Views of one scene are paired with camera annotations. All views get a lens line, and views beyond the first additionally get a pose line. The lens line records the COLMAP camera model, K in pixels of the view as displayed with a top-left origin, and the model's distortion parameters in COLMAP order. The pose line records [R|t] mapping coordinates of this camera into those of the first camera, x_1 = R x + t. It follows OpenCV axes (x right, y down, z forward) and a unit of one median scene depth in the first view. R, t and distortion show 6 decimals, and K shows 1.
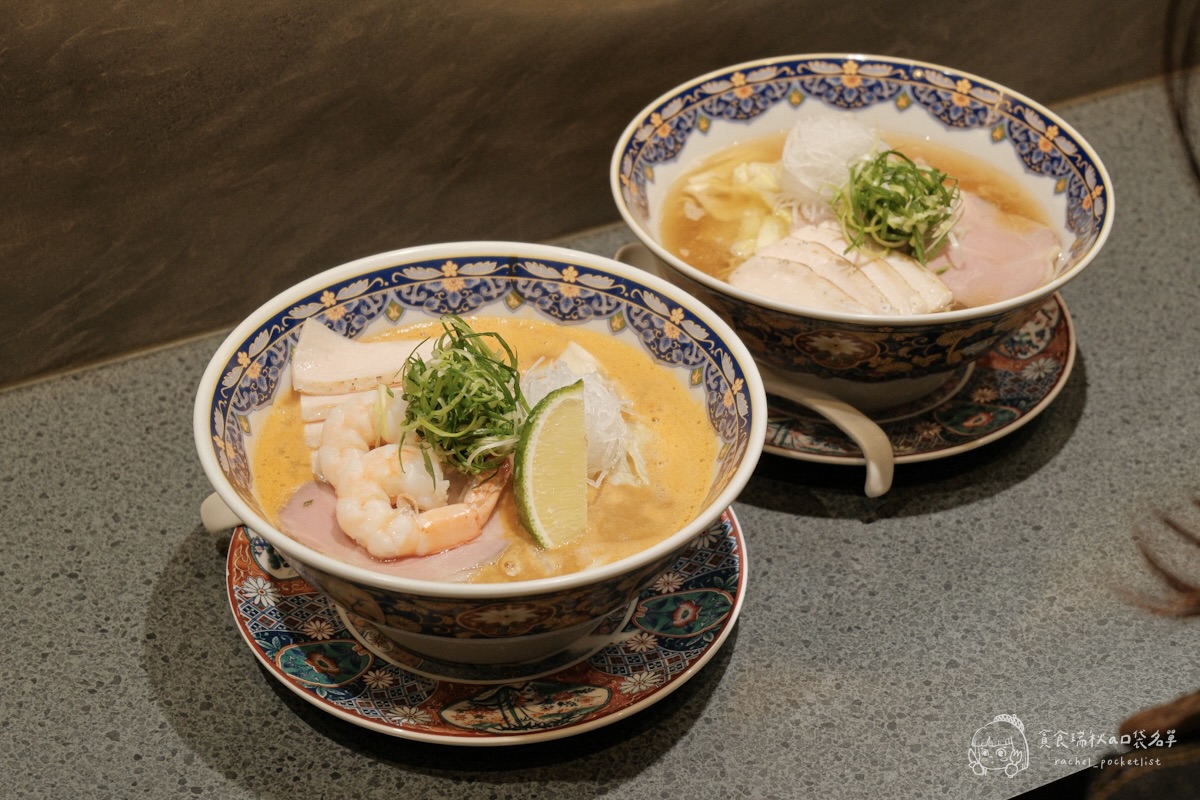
lens RADIAL K [[2456.2, 0, 600.5], [0, 2456.2, 380.2], [0, 0, 1]] dist [-0.001055, 0.238400]
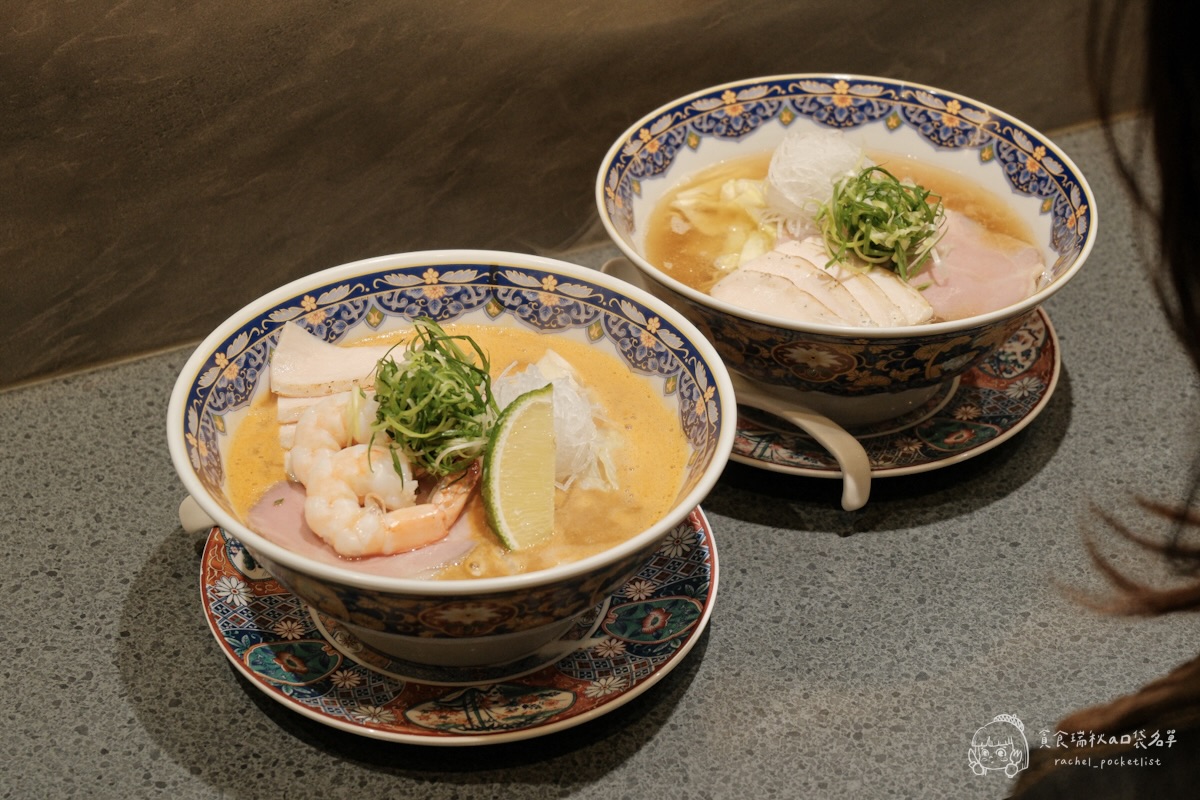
lens RADIAL K [[2456.2, 0, 600.5], [0, 2456.2, 380.2], [0, 0, 1]] dist [-0.001055, 0.238400]
pose [[0.999577, 0.015411, -0.024650, 0.031471], [-0.015966, 0.999620, -0.022481, 0.017619], [0.024294, 0.022865, 0.999443, -0.003978]]
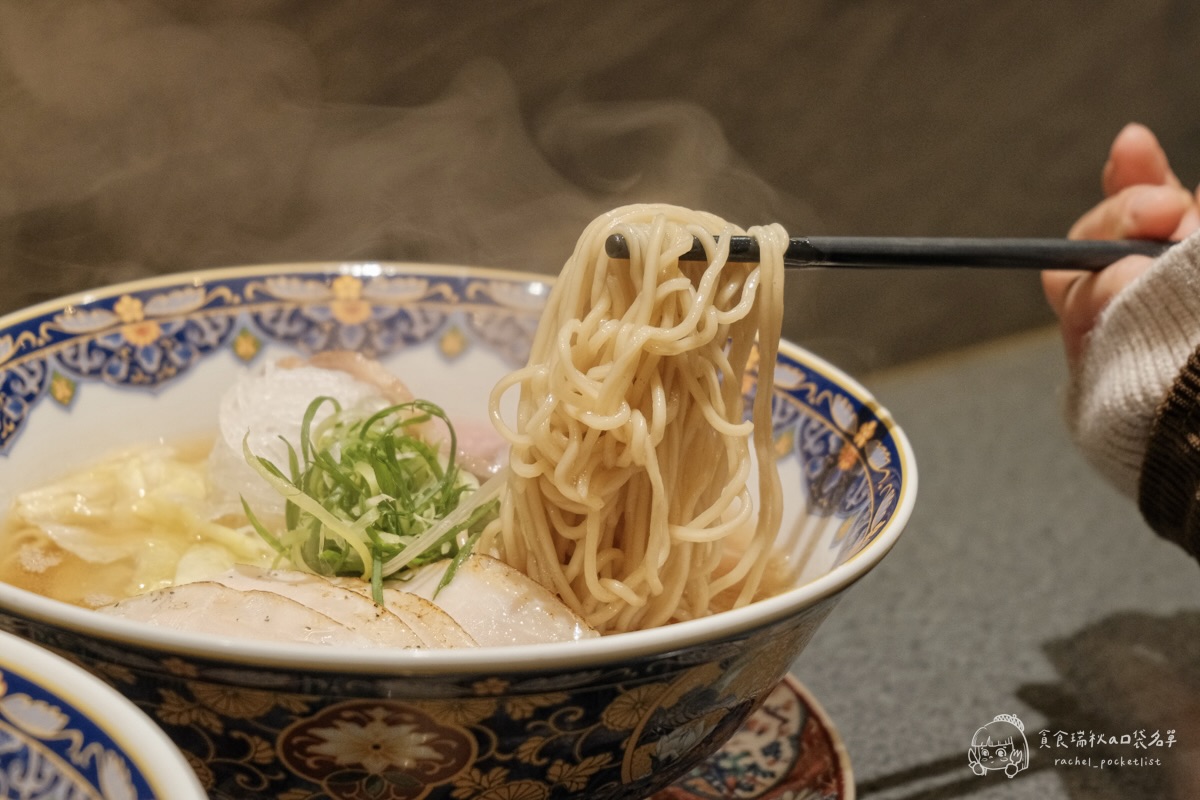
lens RADIAL K [[2578.0, 0, 596.7], [0, 2578.0, 413.0], [0, 0, 1]] dist [0.062052, 0.155125]
pose [[0.975107, -0.050127, 0.215994, 0.035538], [0.105139, 0.962168, -0.251354, 0.044417], [-0.195223, 0.267807, 0.943487, 0.506626]]
